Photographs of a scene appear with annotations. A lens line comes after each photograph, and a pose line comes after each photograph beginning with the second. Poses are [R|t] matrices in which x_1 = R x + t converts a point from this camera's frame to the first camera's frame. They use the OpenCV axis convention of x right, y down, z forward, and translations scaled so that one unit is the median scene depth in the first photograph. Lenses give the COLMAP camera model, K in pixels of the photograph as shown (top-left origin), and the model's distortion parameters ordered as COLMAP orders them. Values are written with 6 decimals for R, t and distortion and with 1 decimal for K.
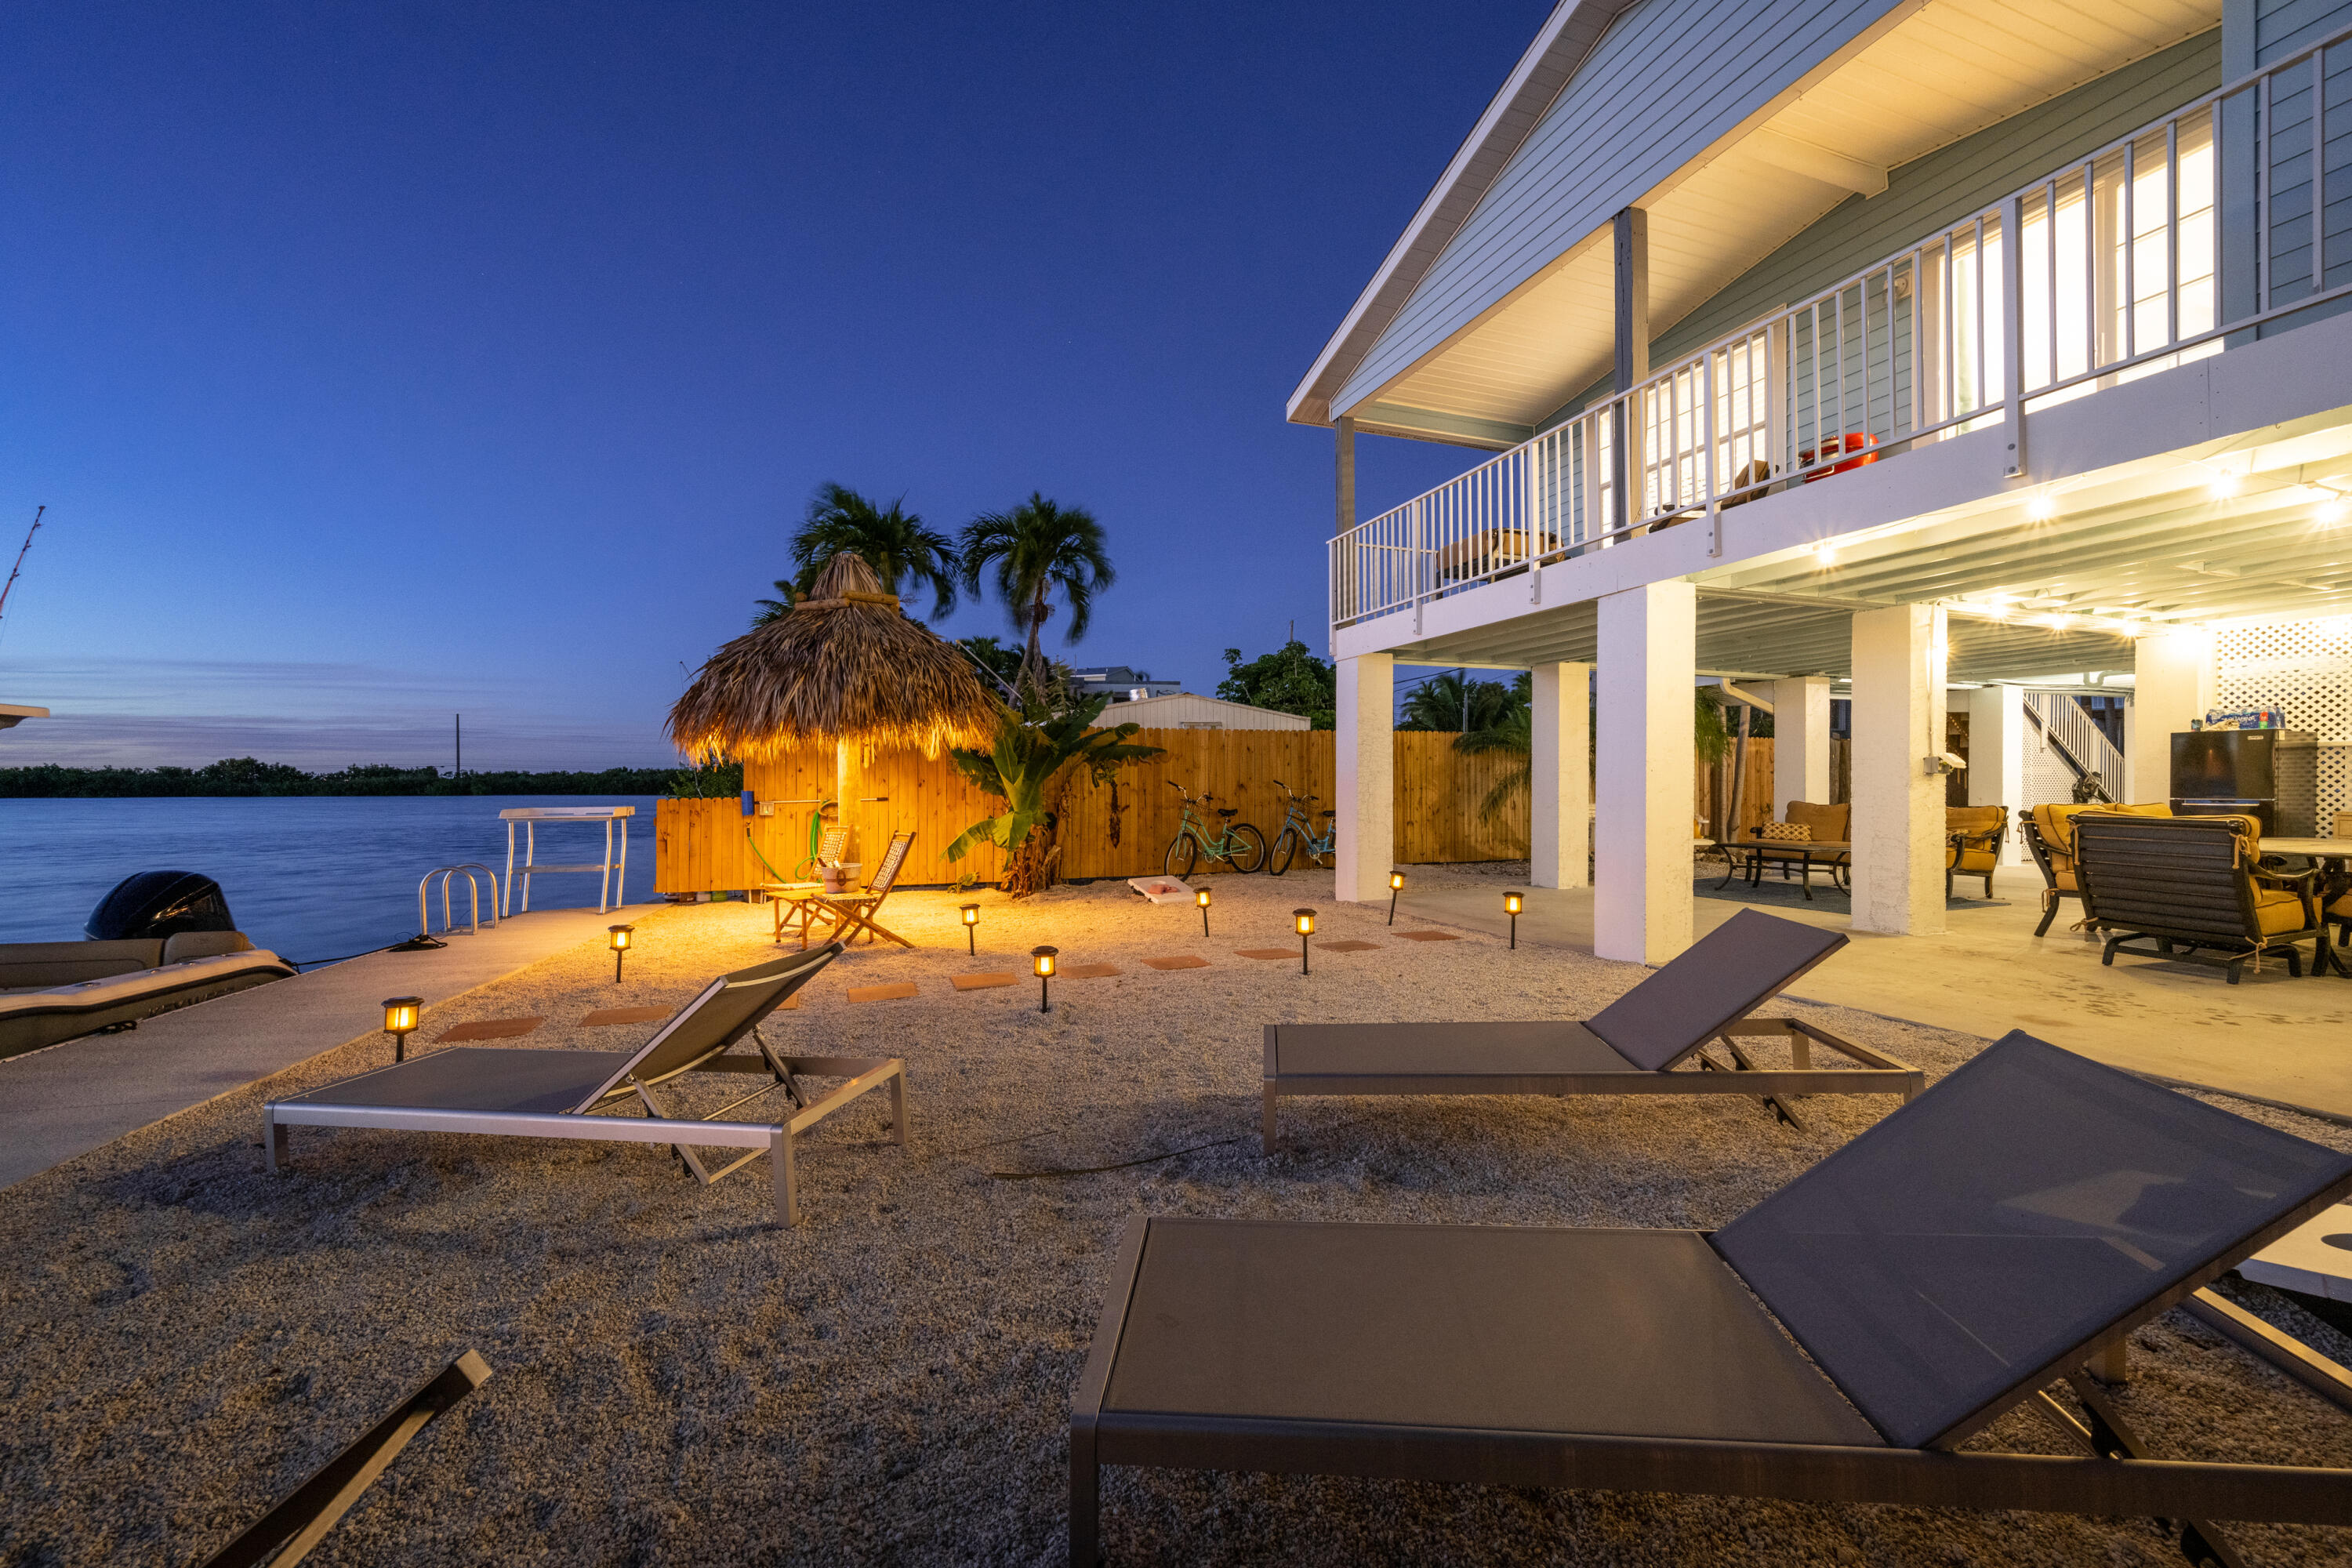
lens RADIAL K [[924.0, 0, 1179.5], [0, 924.0, 790.8], [0, 0, 1]] dist [-0.005883, 0.000870]
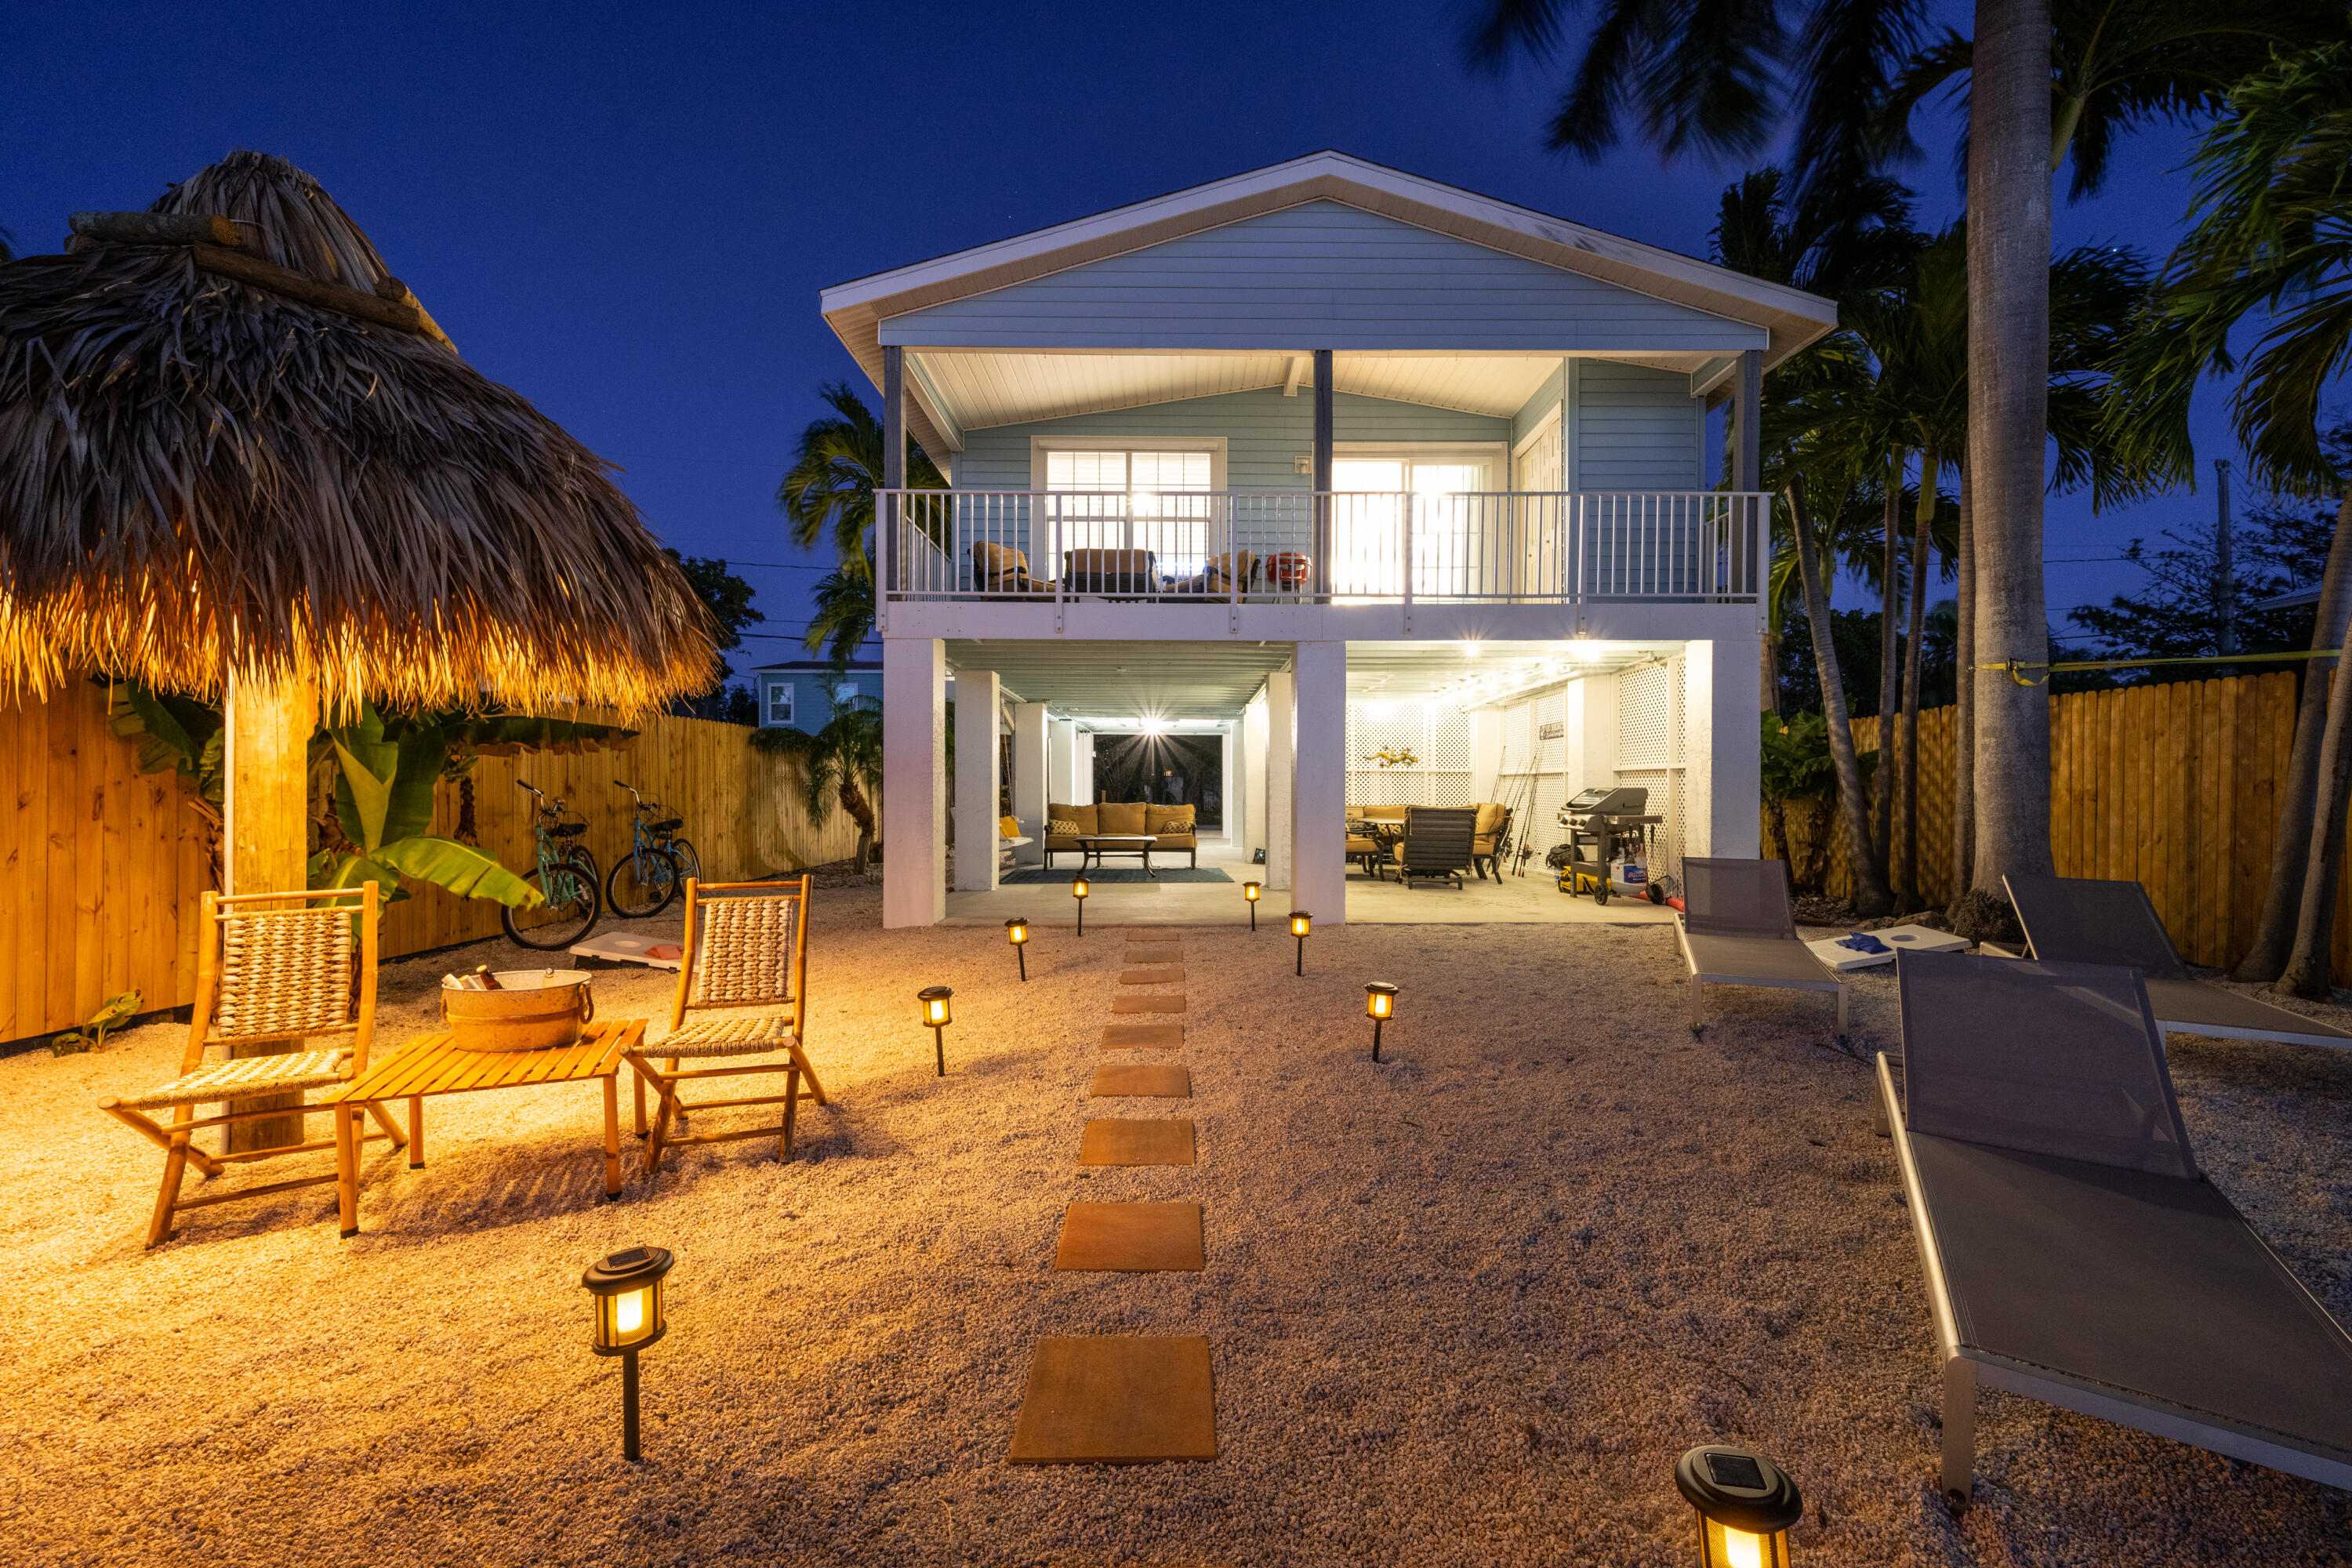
lens RADIAL K [[924.0, 0, 1179.9], [0, 924.0, 789.8], [0, 0, 1]] dist [-0.005883, 0.000870]
pose [[0.283704, 0.006743, 0.958888, -0.553110], [-0.000117, 0.999976, -0.006997, 0.000484], [-0.958912, 0.001873, 0.283698, 0.515515]]
